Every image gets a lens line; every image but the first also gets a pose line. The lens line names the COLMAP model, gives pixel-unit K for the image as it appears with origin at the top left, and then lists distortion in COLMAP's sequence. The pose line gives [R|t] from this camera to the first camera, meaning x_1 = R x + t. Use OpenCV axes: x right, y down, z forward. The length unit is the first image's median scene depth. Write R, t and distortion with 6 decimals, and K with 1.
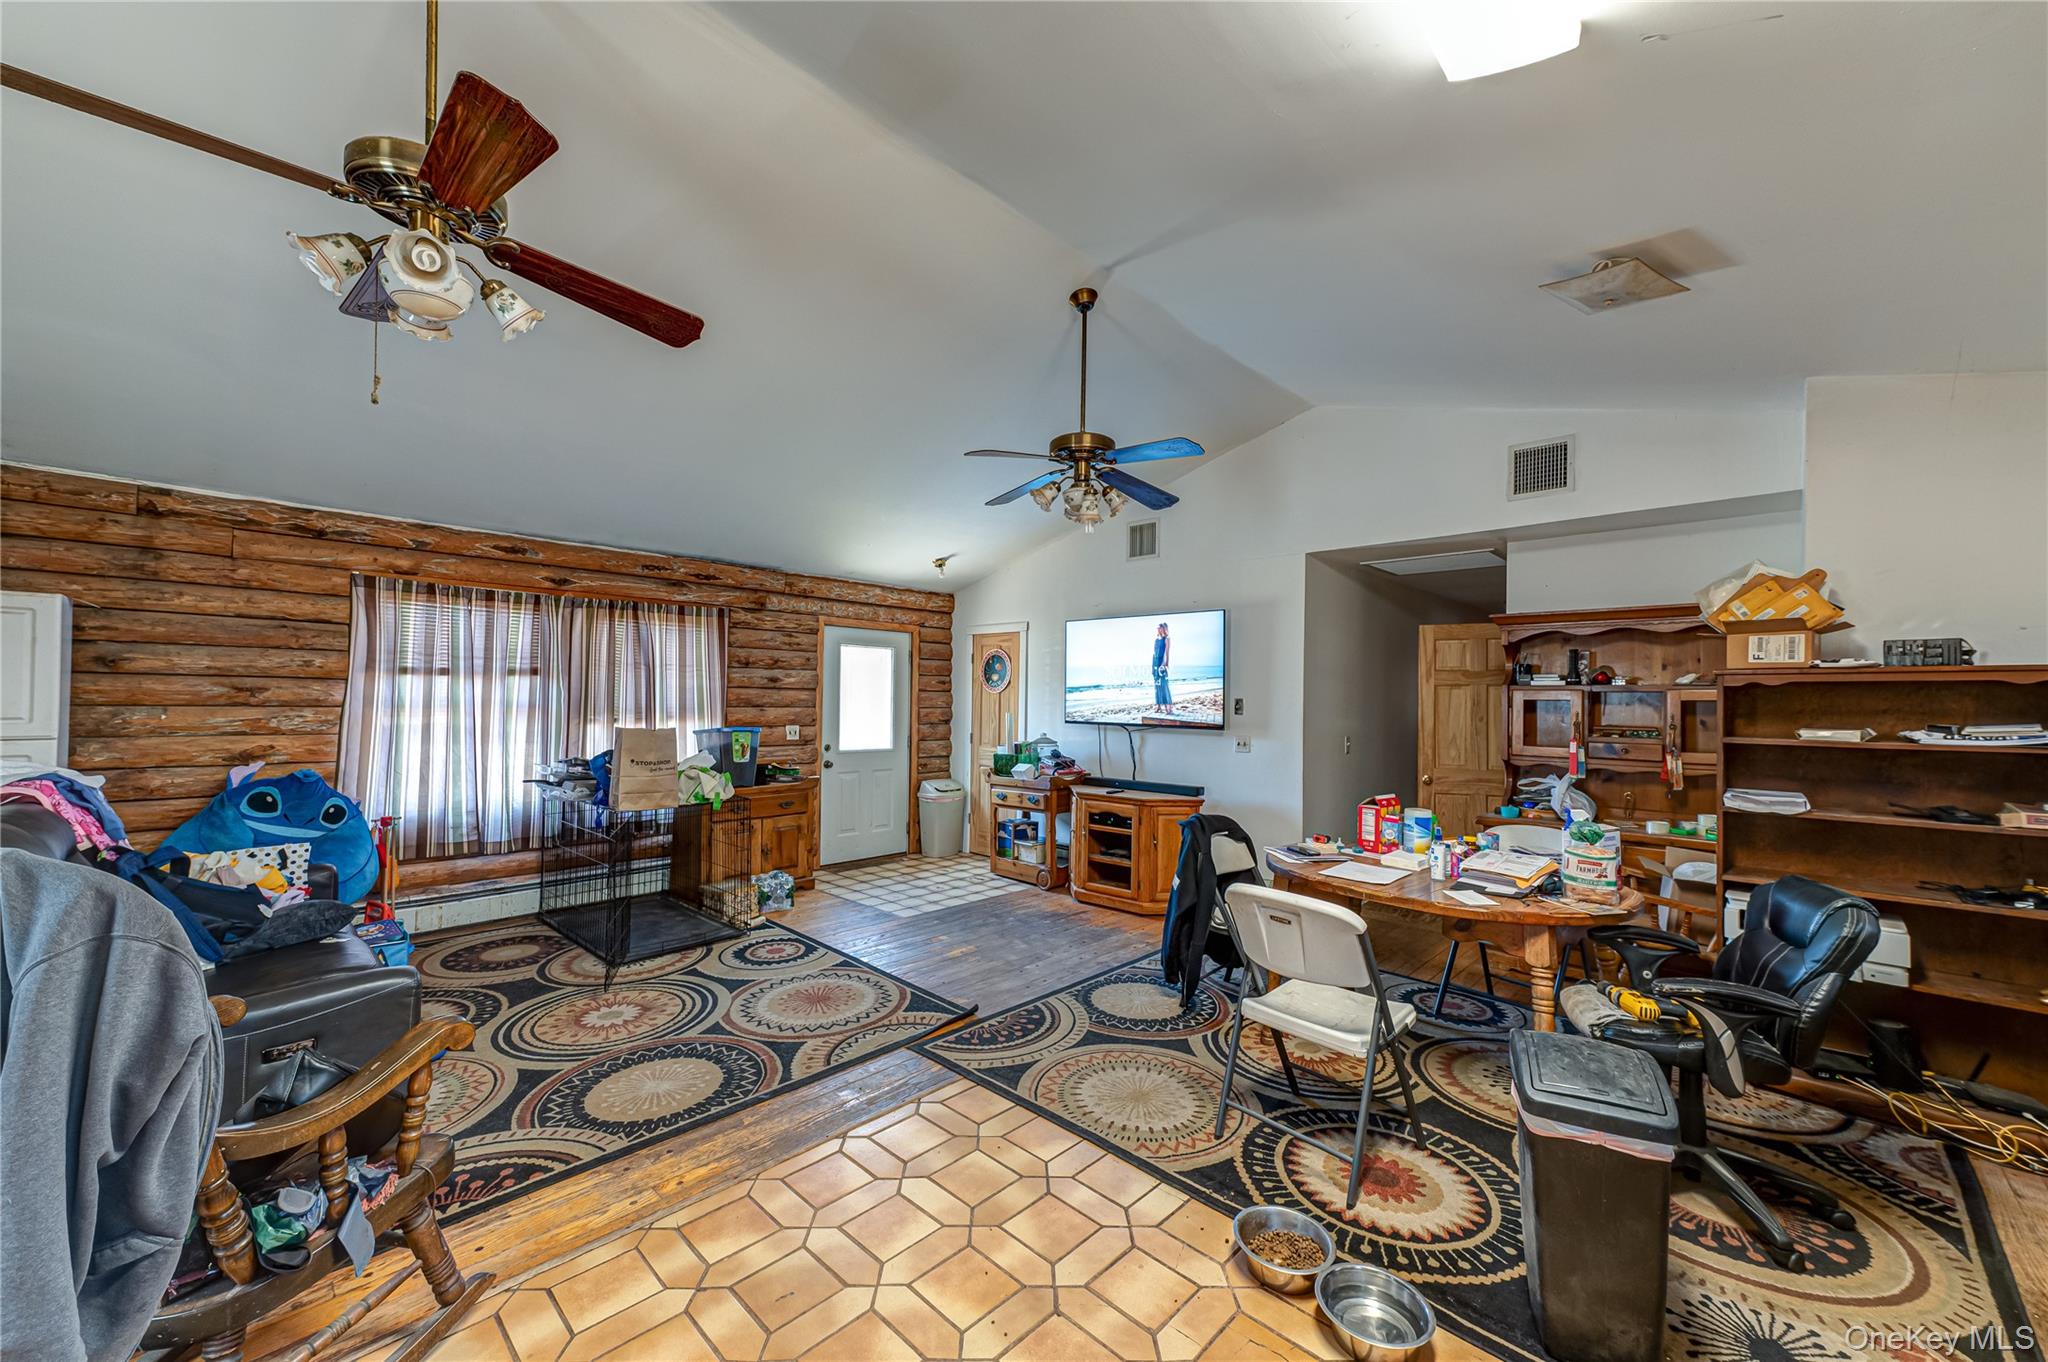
lens RADIAL K [[797.2, 0, 1034.1], [0, 797.2, 689.2], [0, 0, 1]] dist [0.012334, -0.000869]
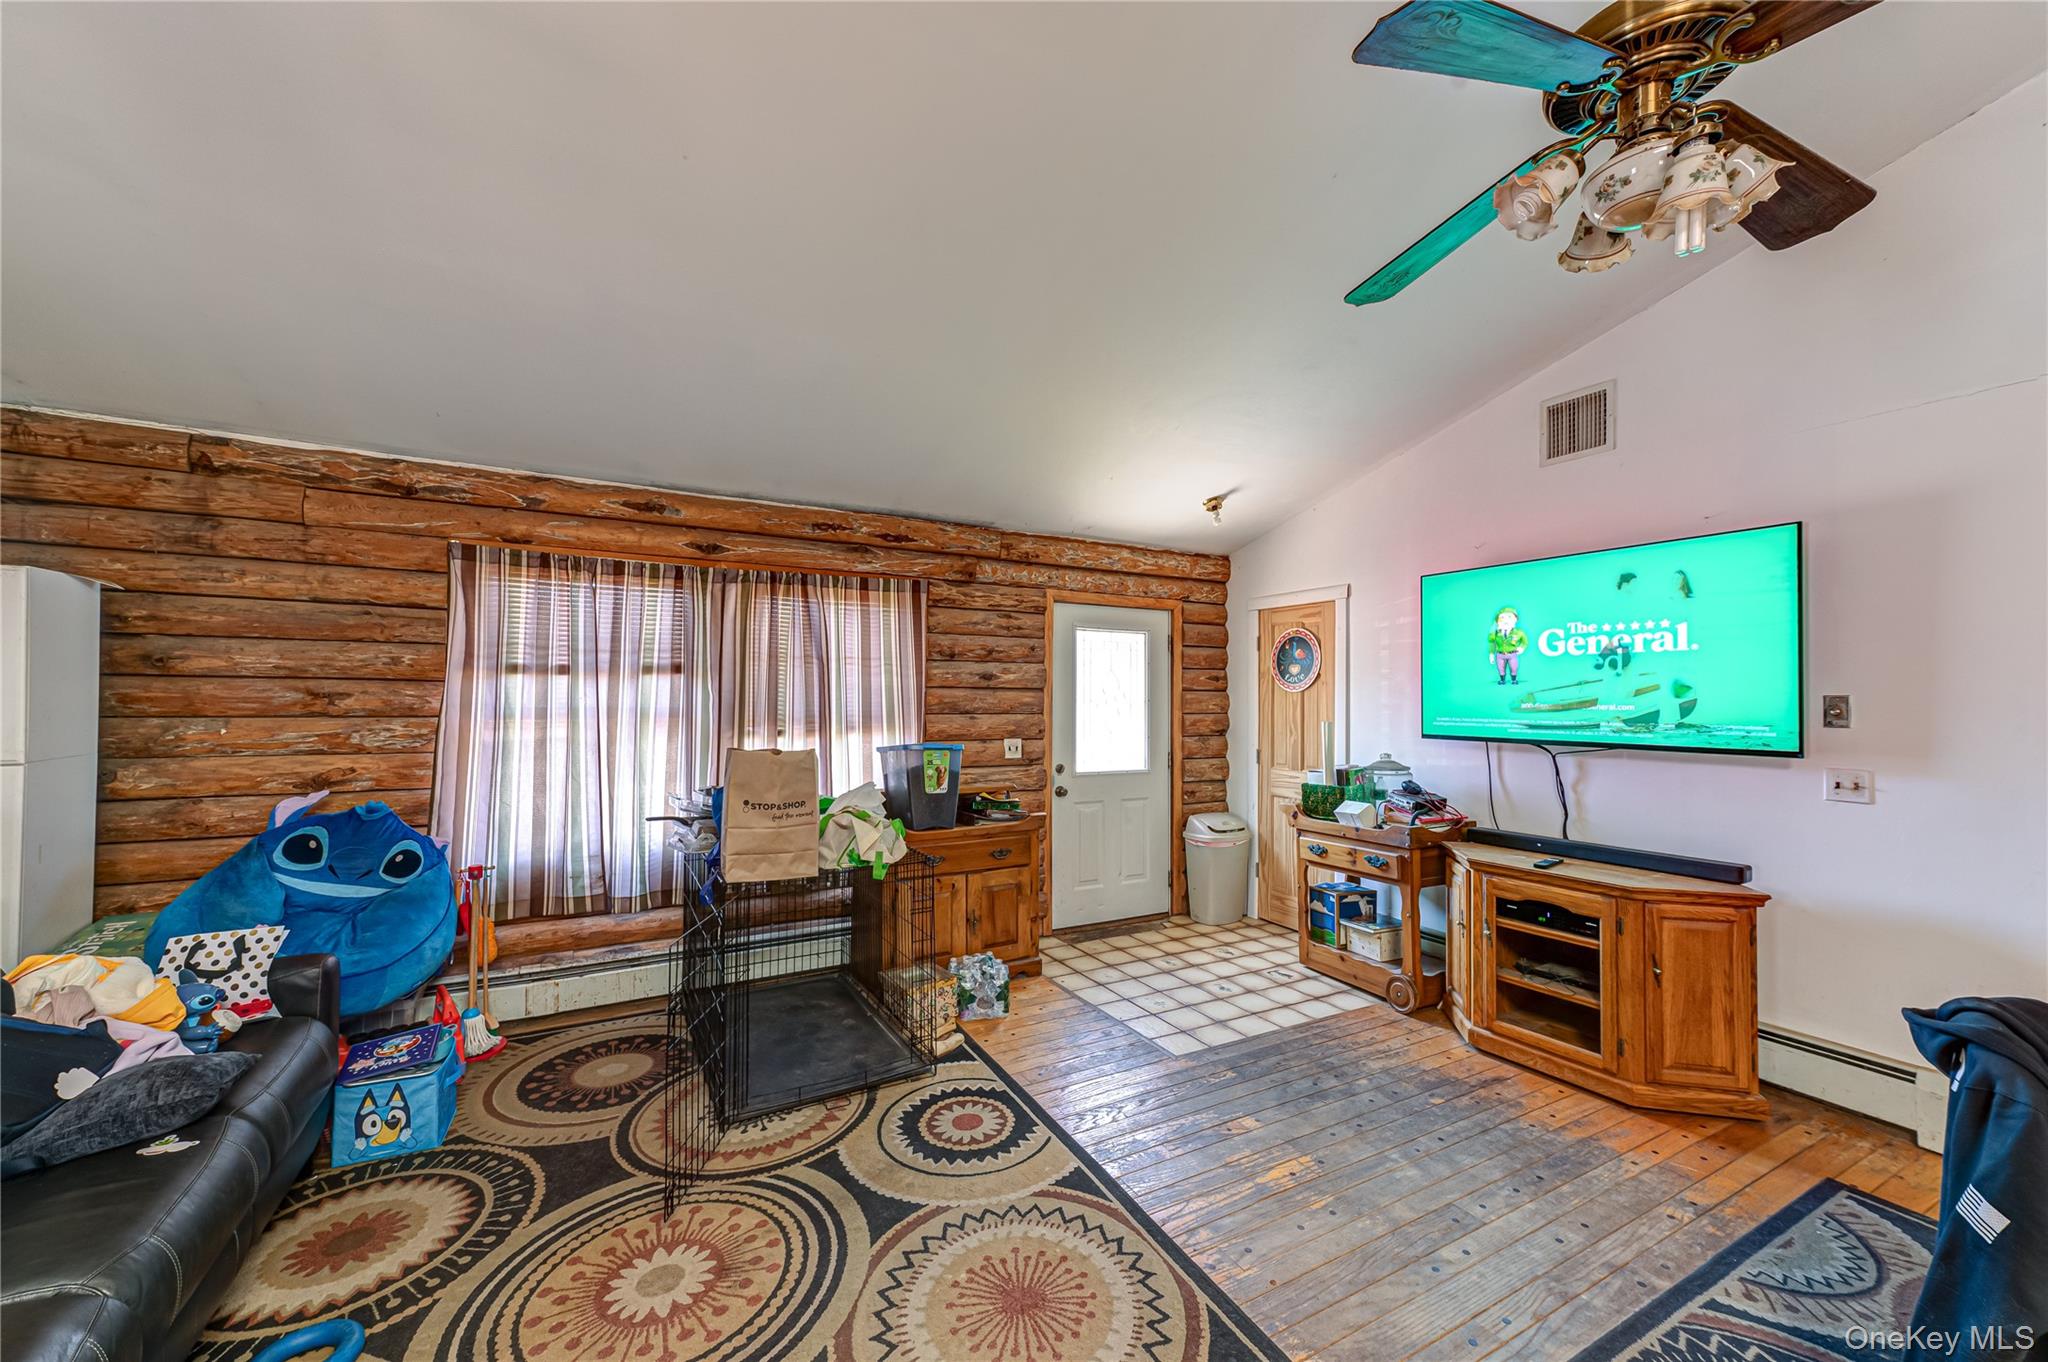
lens RADIAL K [[797.2, 0, 1024.4], [0, 797.2, 688.4], [0, 0, 1]] dist [0.012334, -0.000869]
pose [[0.950011, -0.012561, -0.311963, -0.085806], [0.011147, 0.999918, -0.006317, 0.005433], [0.312017, 0.002524, 0.950073, 0.415972]]
